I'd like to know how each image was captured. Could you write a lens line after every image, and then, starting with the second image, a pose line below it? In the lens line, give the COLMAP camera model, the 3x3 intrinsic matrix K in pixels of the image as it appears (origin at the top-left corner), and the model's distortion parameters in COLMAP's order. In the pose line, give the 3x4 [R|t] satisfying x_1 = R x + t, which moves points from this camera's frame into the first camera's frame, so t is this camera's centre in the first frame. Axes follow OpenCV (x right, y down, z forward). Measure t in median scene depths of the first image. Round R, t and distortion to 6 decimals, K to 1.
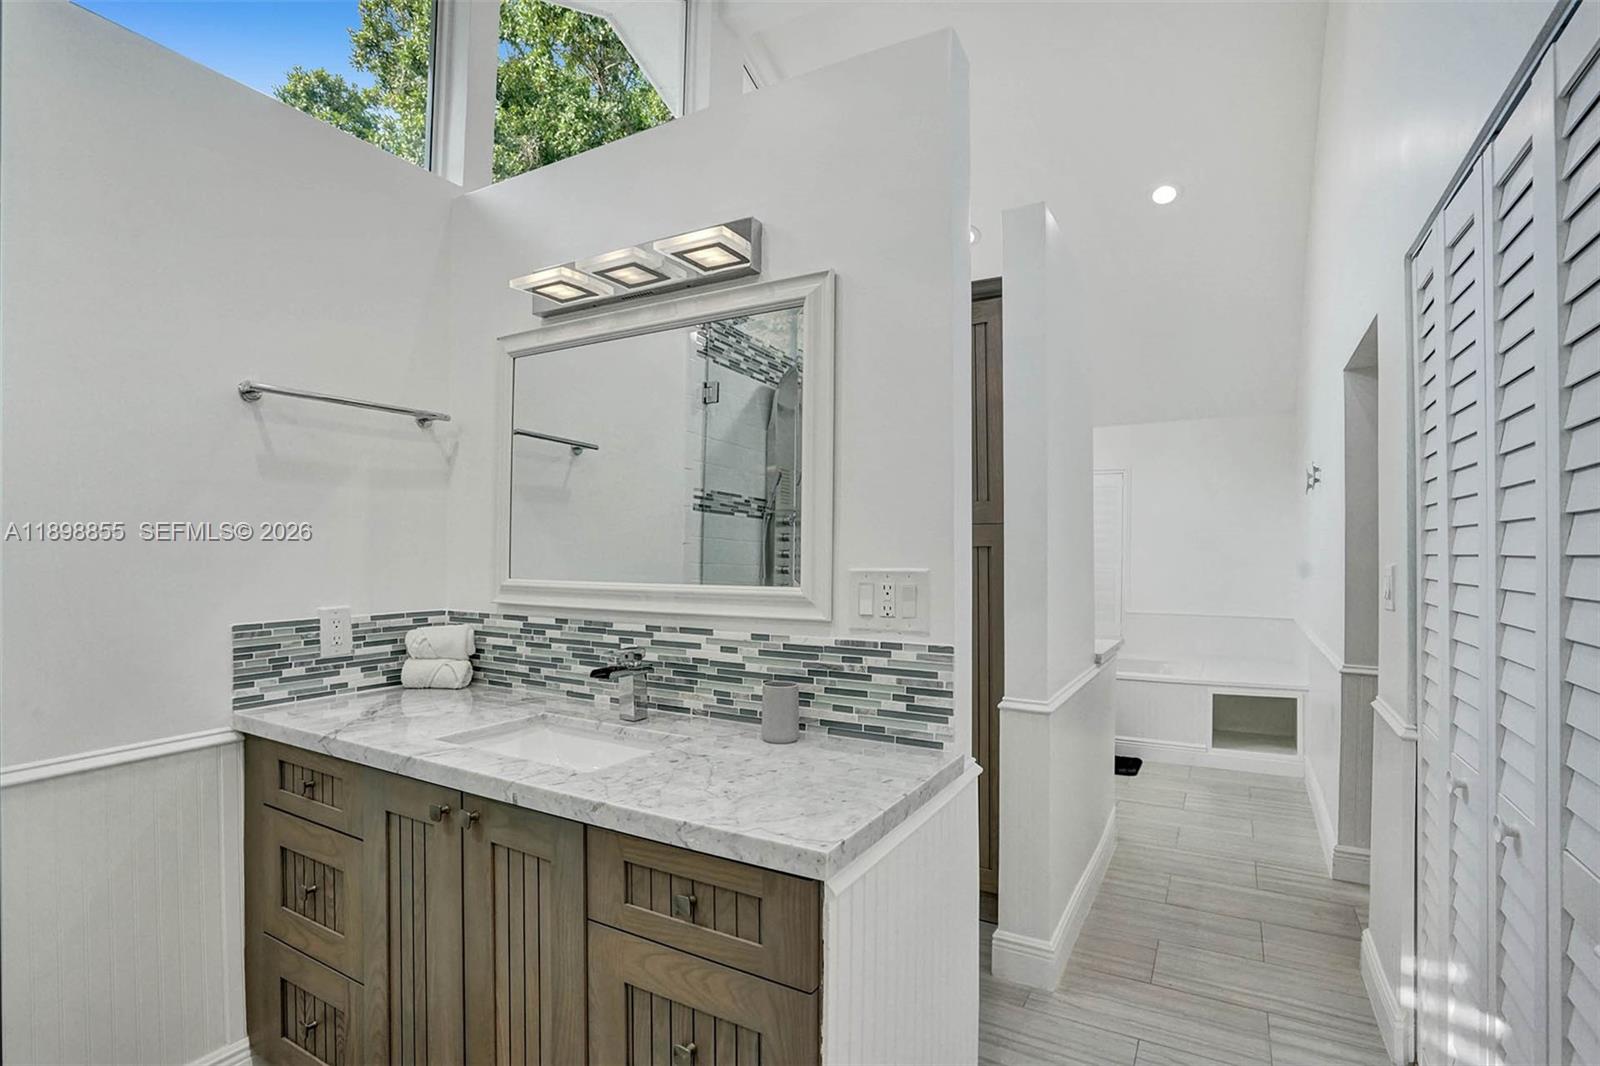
lens RADIAL K [[758.6, 0, 800.0], [0, 758.6, 533.0], [0, 0, 1]] dist [-0.040747, 0.000942]
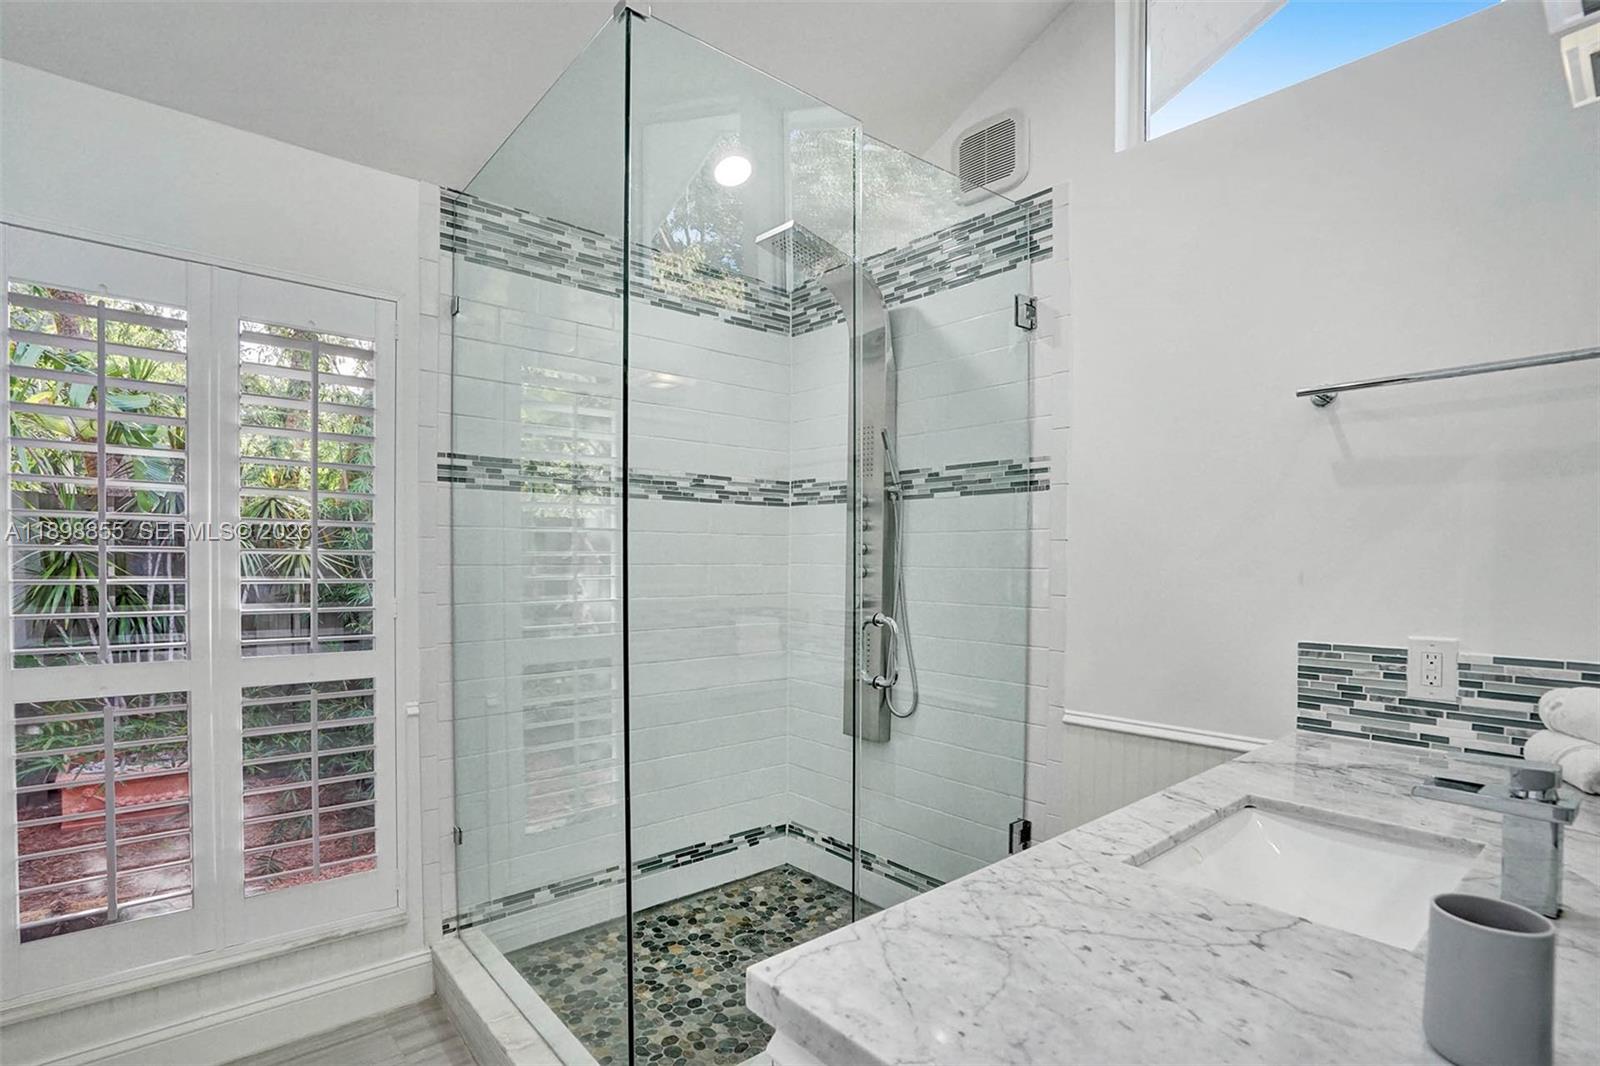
lens RADIAL K [[767.7, 0, 798.5], [0, 767.7, 571.9], [0, 0, 1]] dist [-0.042007, 0.000255]
pose [[-0.331639, 0.008792, -0.943365, 0.357320], [0.008390, 0.999945, 0.006370, 0.019547], [0.943369, -0.005802, -0.331694, 0.656164]]
